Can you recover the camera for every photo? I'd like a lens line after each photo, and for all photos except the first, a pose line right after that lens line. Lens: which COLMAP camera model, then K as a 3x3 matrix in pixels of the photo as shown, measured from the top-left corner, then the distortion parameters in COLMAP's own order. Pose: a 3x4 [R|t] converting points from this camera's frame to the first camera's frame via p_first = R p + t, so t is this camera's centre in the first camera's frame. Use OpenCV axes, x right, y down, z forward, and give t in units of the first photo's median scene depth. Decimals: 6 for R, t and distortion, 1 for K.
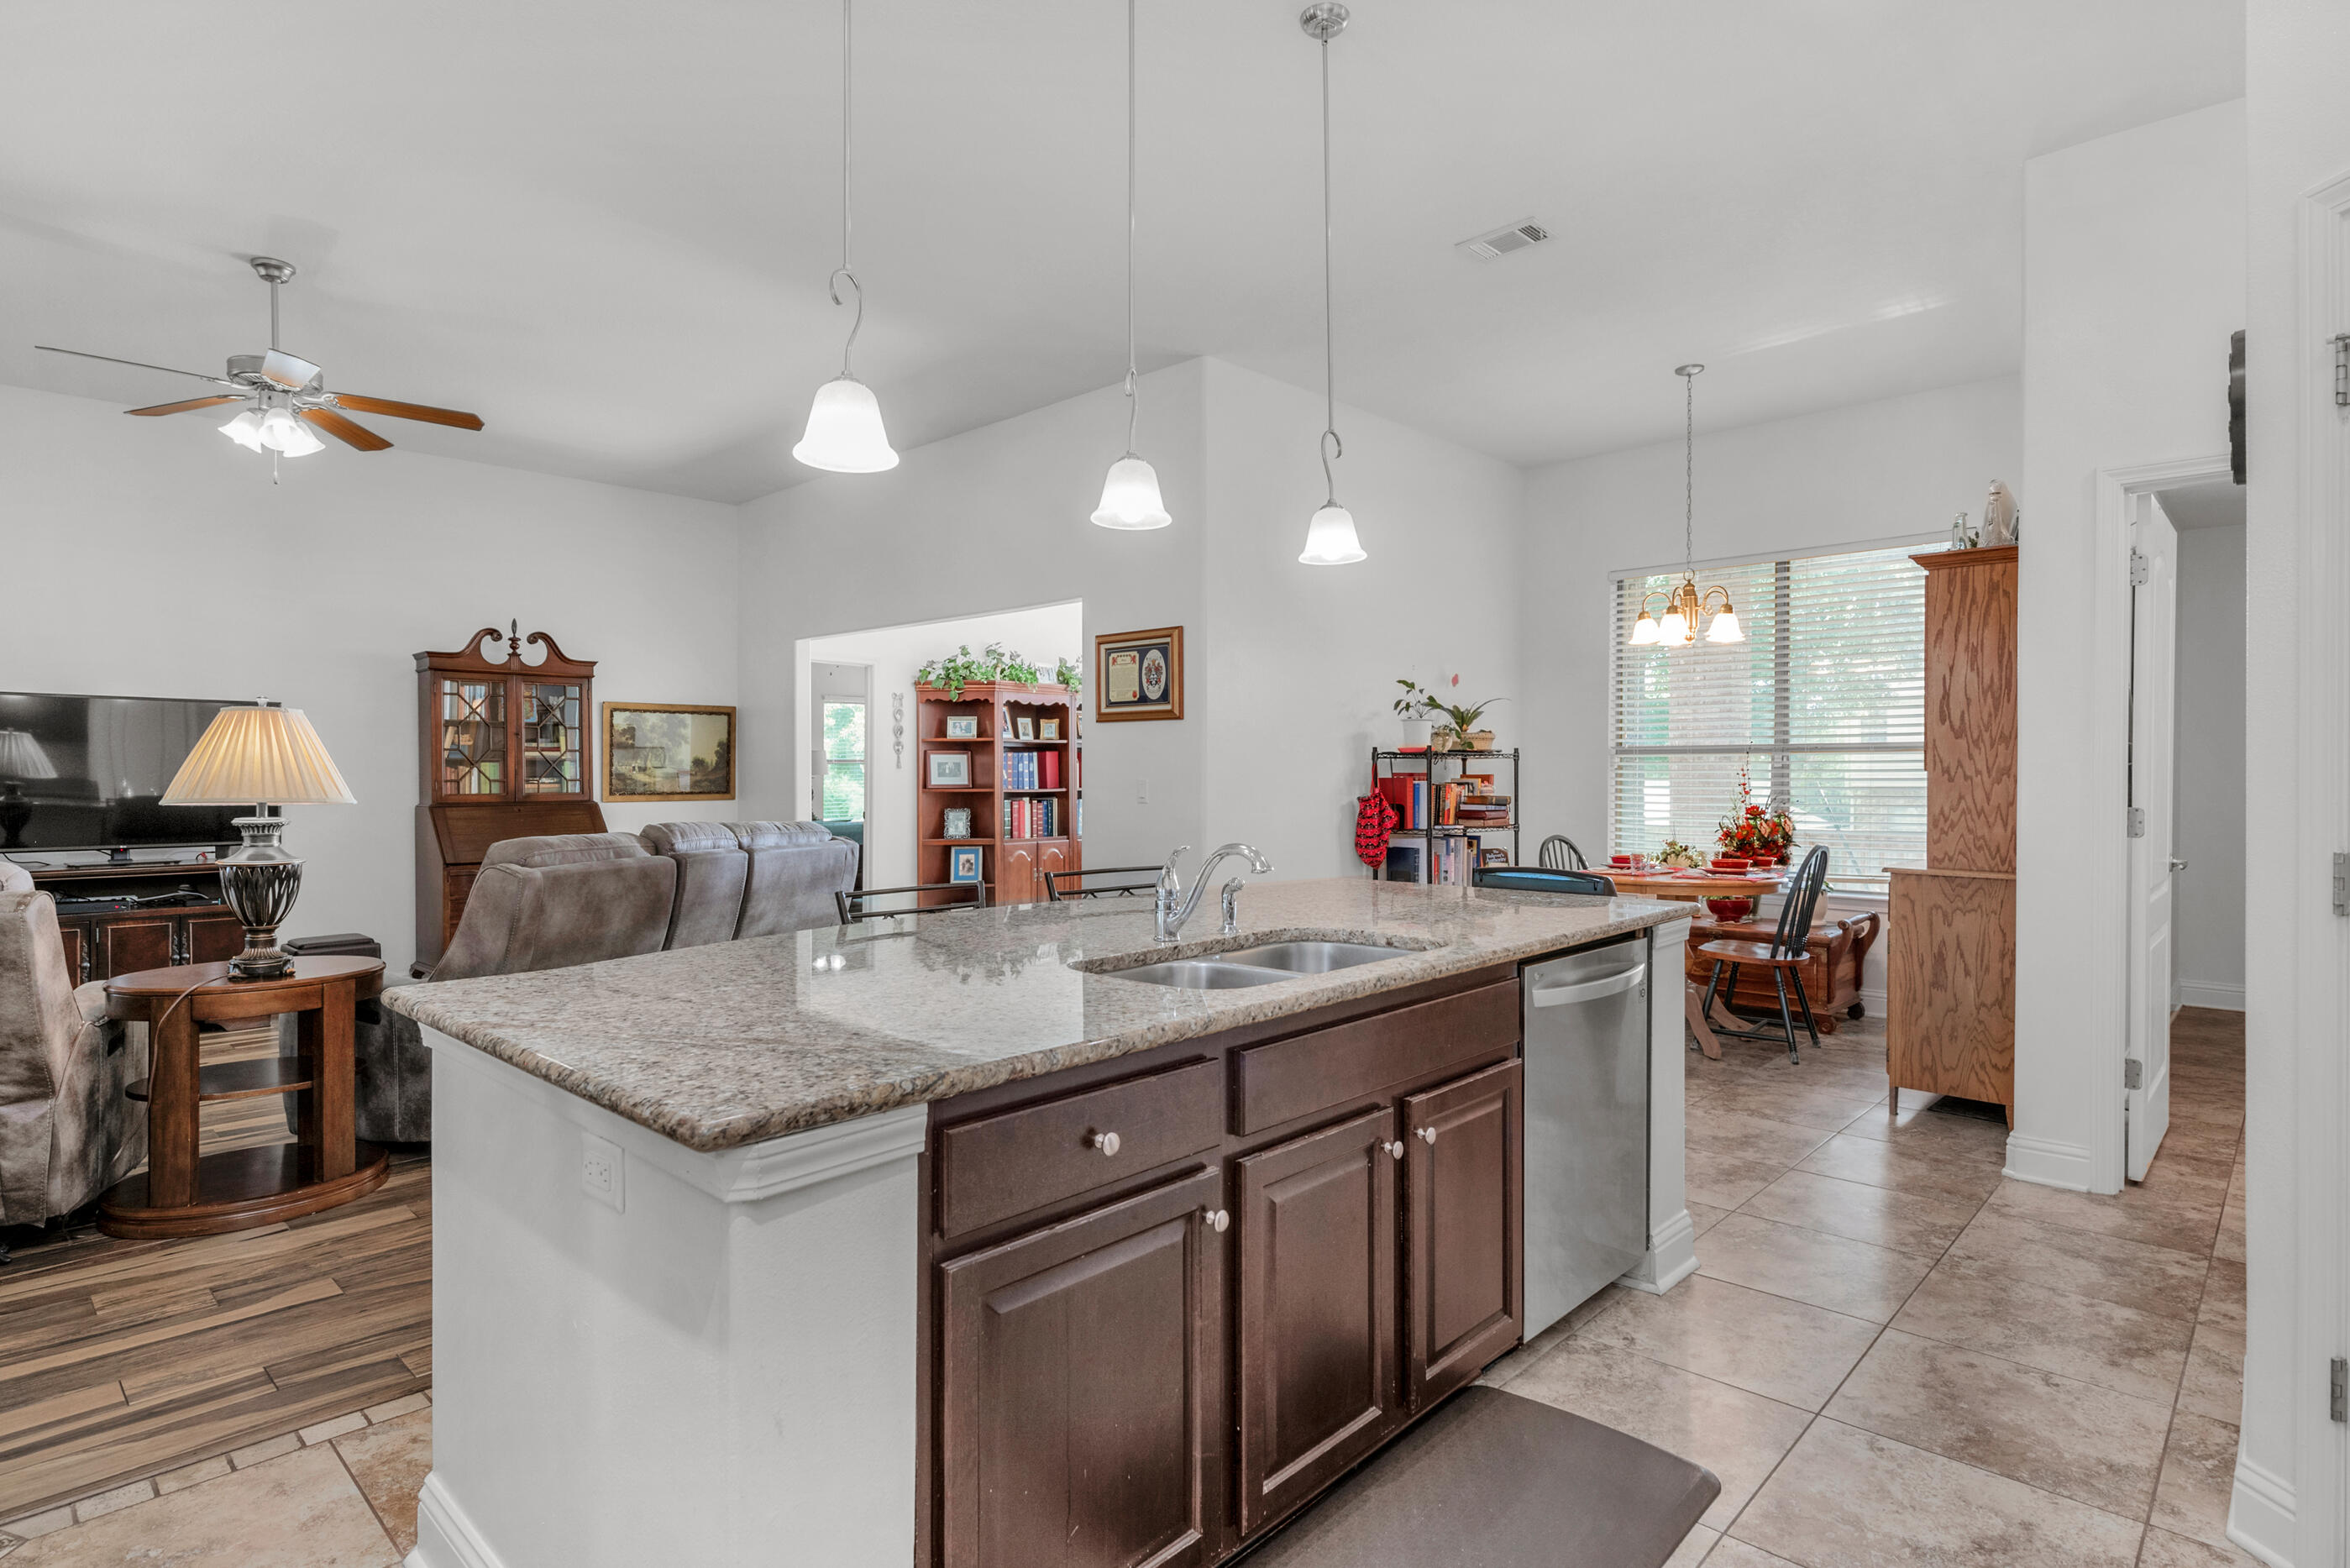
lens RADIAL K [[1221.3, 0, 1209.6], [0, 1221.3, 781.2], [0, 0, 1]] dist [0.007300, -0.006376]
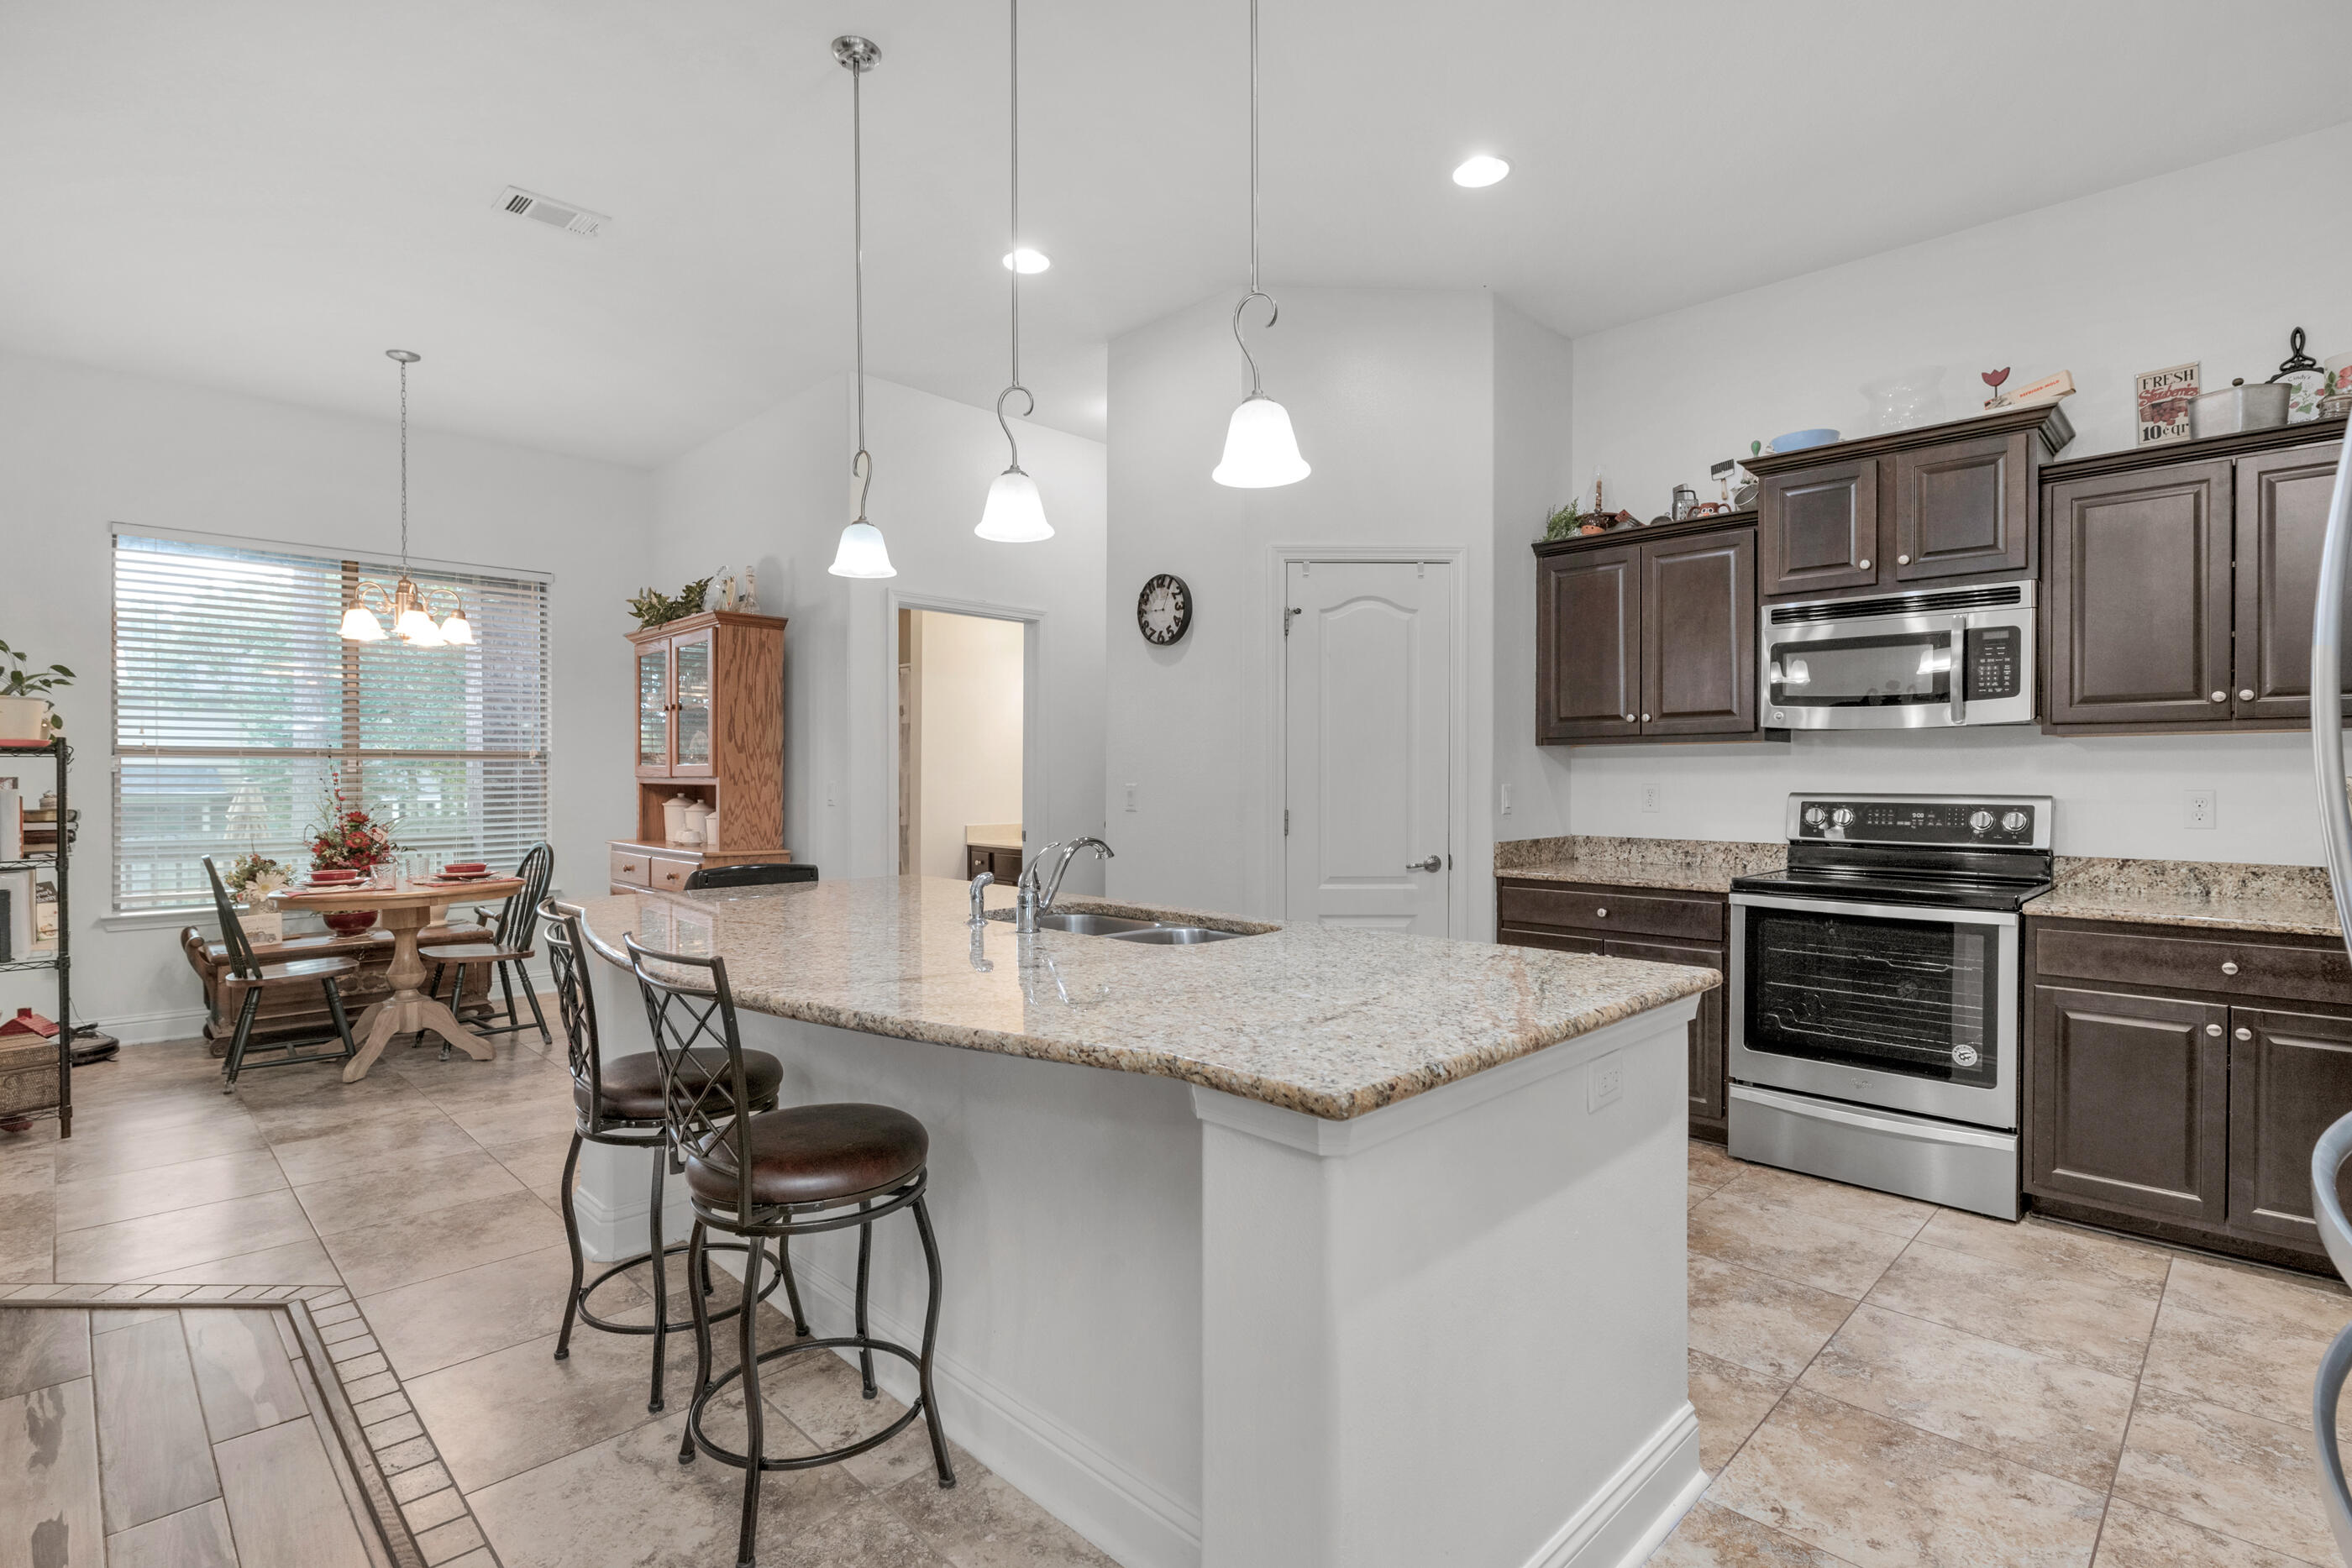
lens RADIAL K [[1115.0, 0, 1175.3], [0, 1115.0, 793.6], [0, 0, 1]] dist [-0.007075, -0.000825]
pose [[0.047986, -0.009425, 0.998804, -0.523007], [0.005346, 0.999944, 0.009178, 0.000912], [-0.998834, 0.004899, 0.048034, 0.411093]]
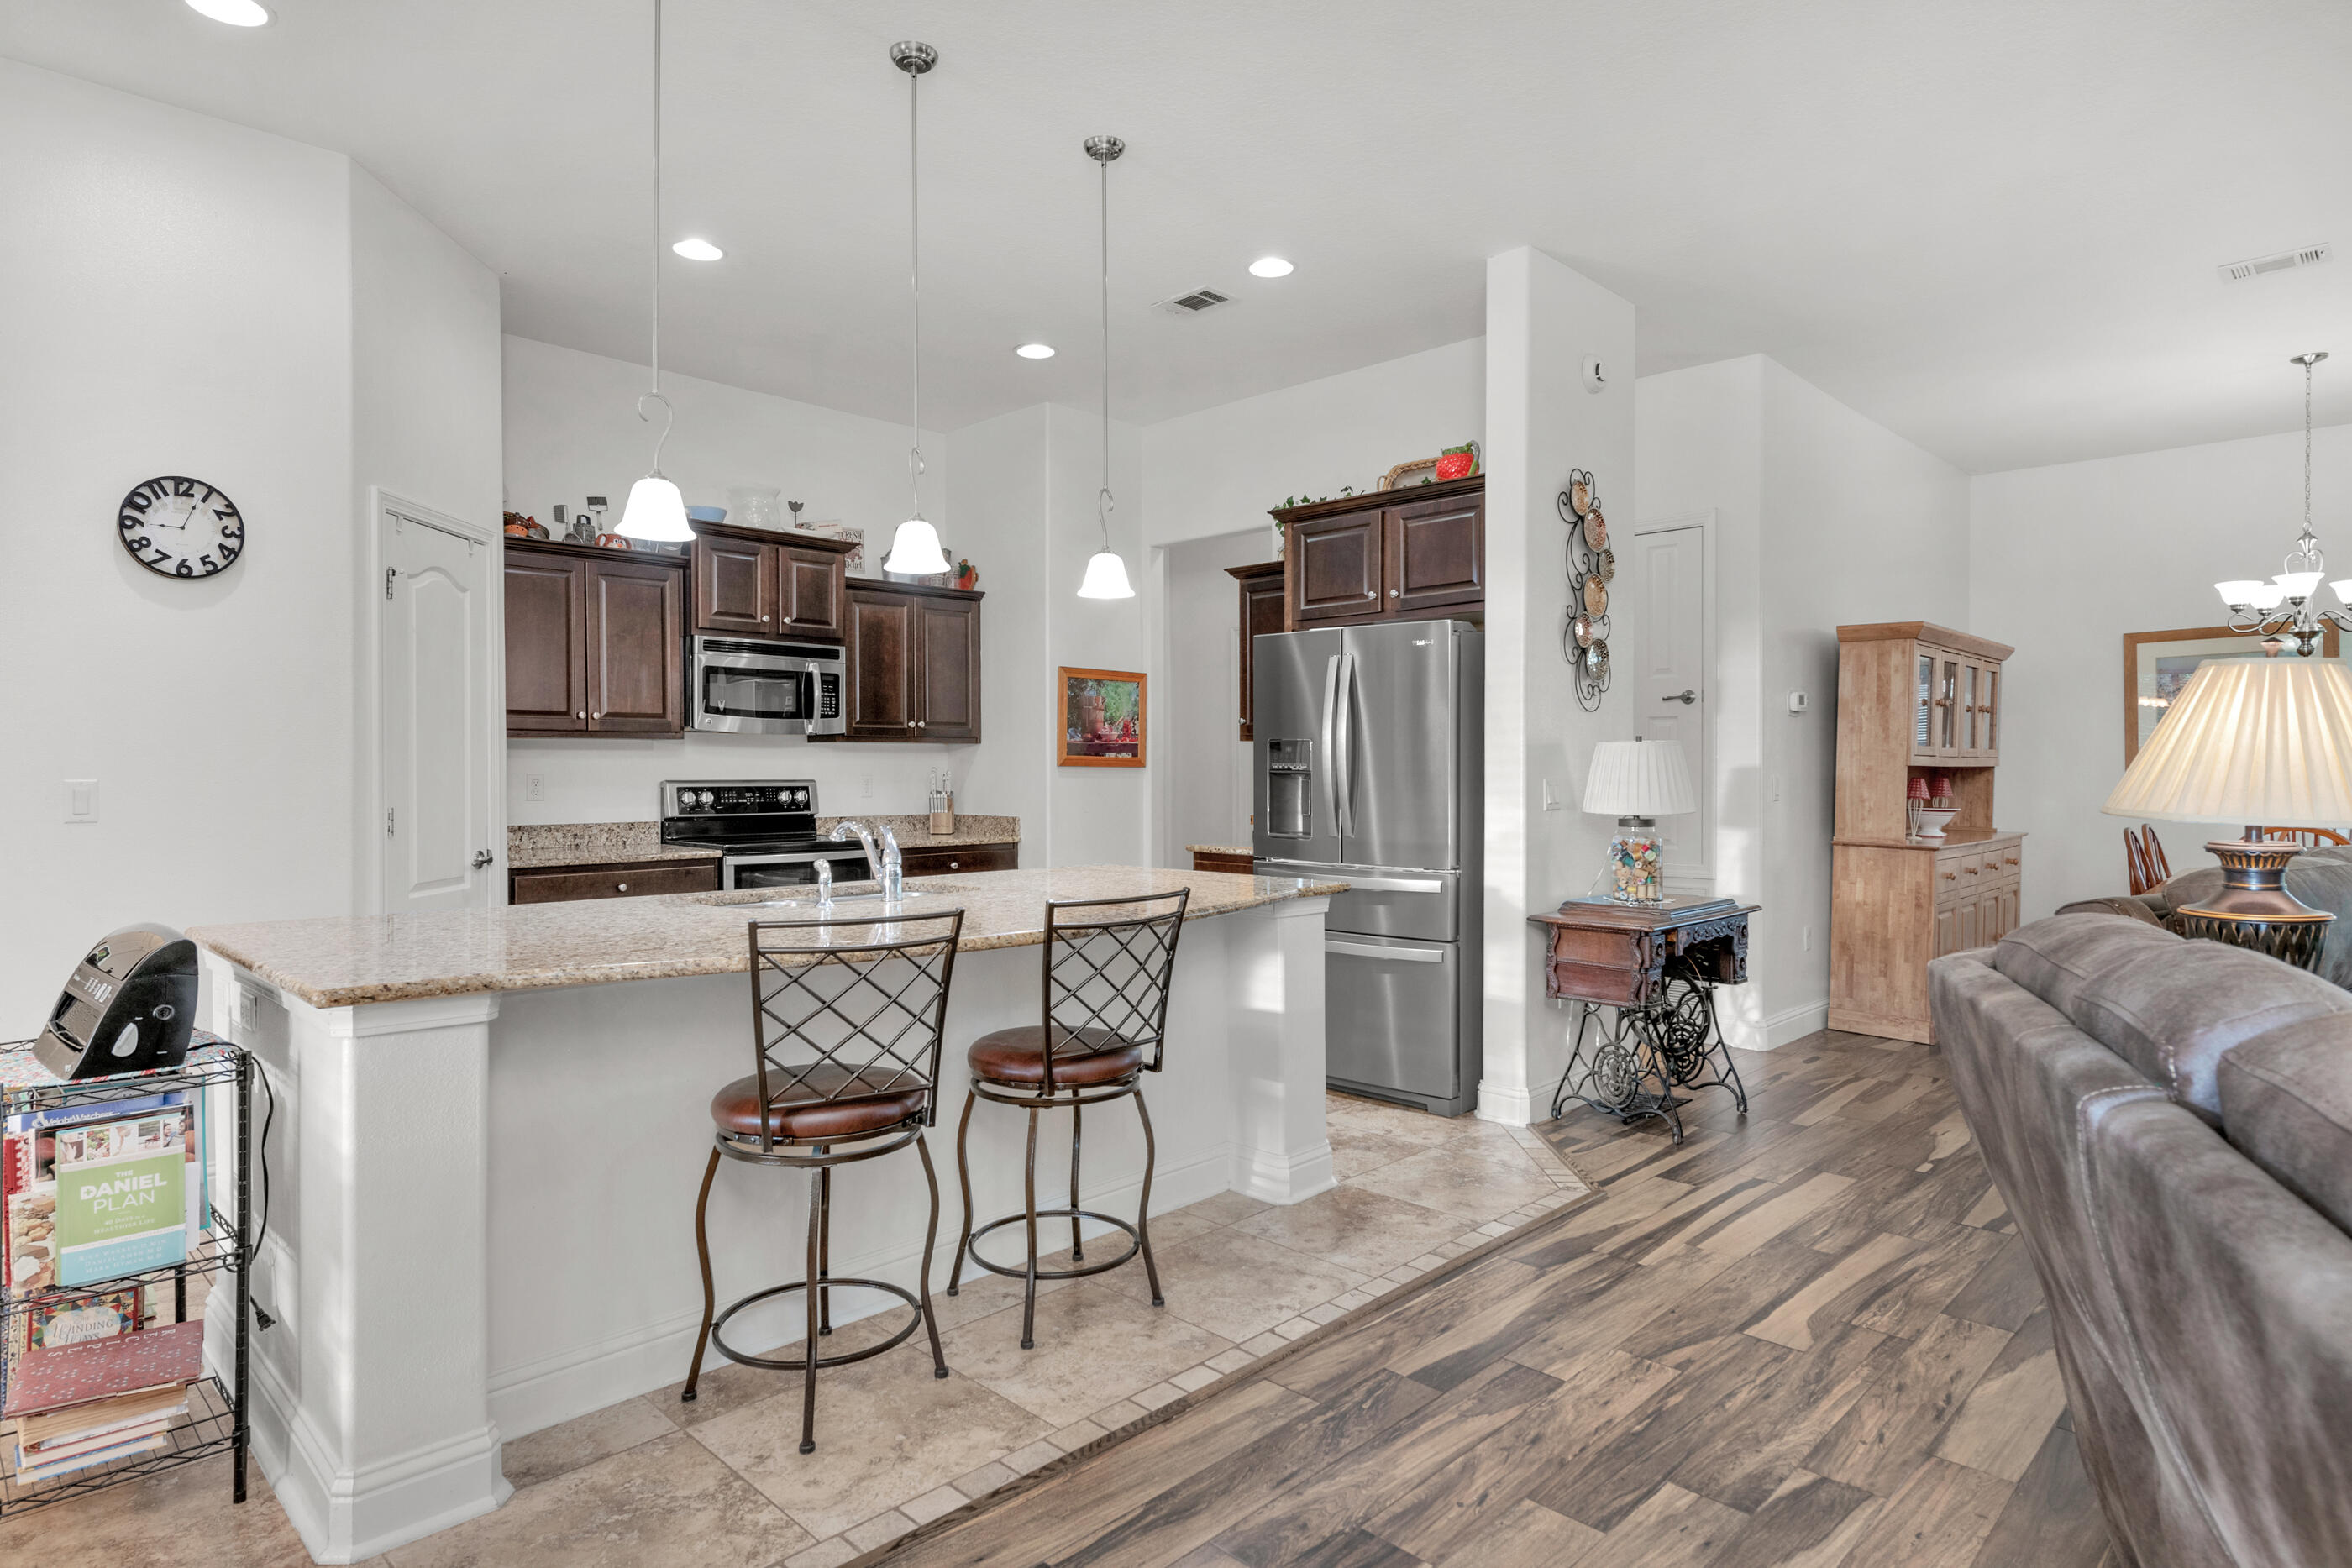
lens RADIAL K [[1290.5, 0, 1157.1], [0, 1290.5, 791.9], [0, 0, 1]] dist [0.008151, 0.001548]
pose [[-0.999231, 0.003397, 0.039070, -0.182677], [0.004476, 0.999610, 0.027549, -0.010424], [-0.038961, 0.027703, -0.998857, 1.188449]]
